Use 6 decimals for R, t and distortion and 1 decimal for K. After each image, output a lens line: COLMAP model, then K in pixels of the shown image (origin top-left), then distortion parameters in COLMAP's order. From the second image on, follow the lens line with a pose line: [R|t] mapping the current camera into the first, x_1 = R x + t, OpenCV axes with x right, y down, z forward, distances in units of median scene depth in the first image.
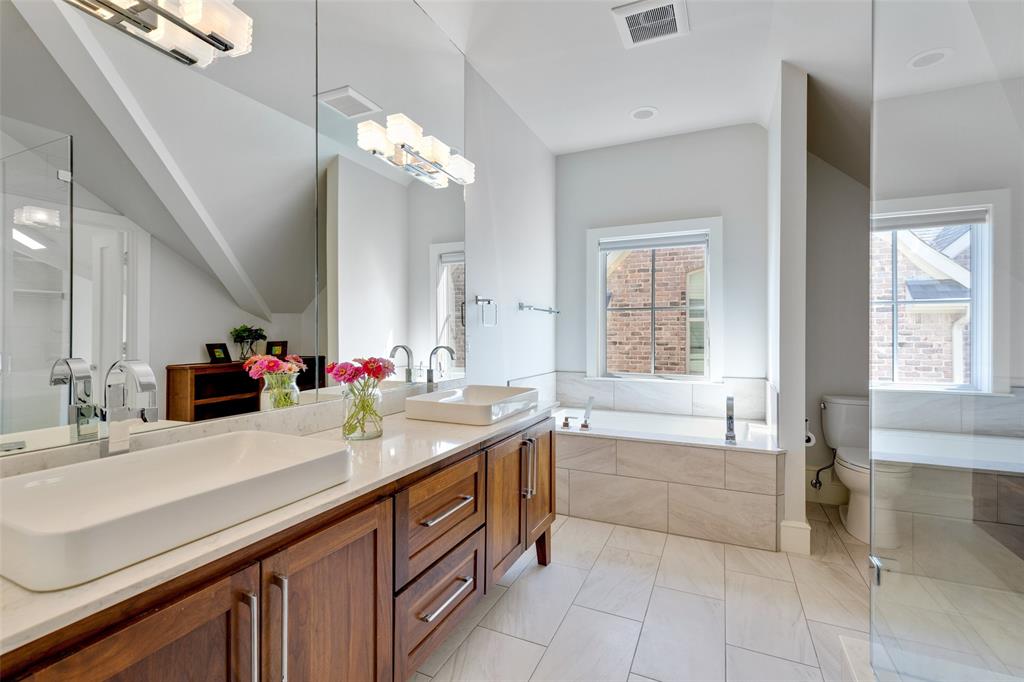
lens RADIAL K [[458.8, 0, 511.7], [0, 458.8, 339.2], [0, 0, 1]] dist [0.007738, -0.001681]
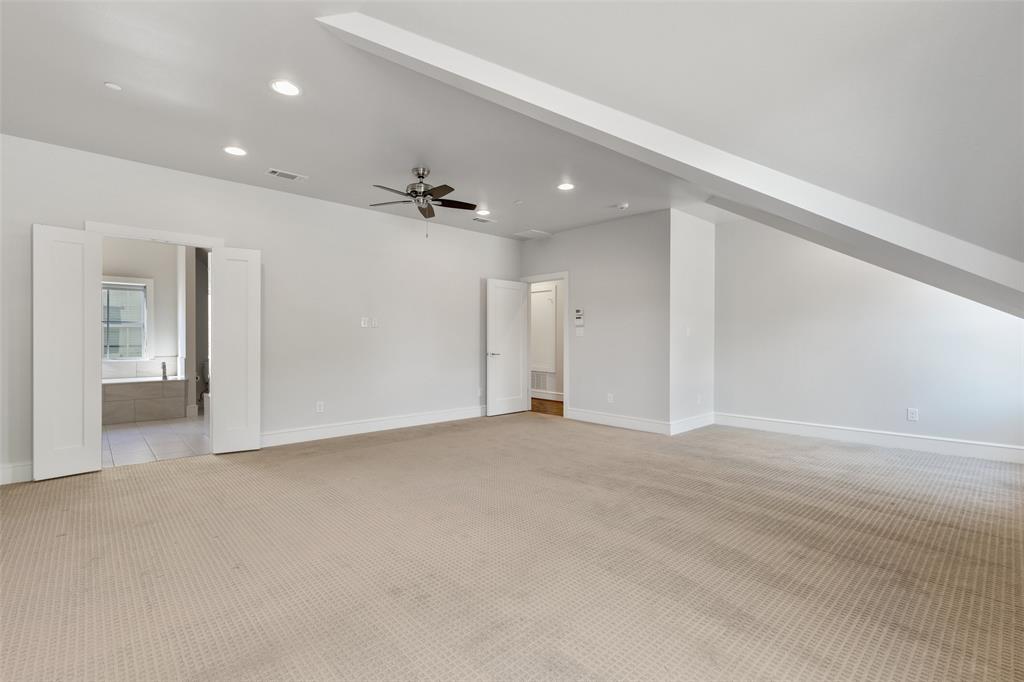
lens RADIAL K [[458.8, 0, 516.8], [0, 458.8, 338.5], [0, 0, 1]] dist [0.007738, -0.001681]
pose [[0.384573, -0.013108, 0.923002, -1.013086], [0.001146, 0.999905, 0.013723, -0.028107], [-0.923094, -0.004220, 0.384551, -1.594965]]
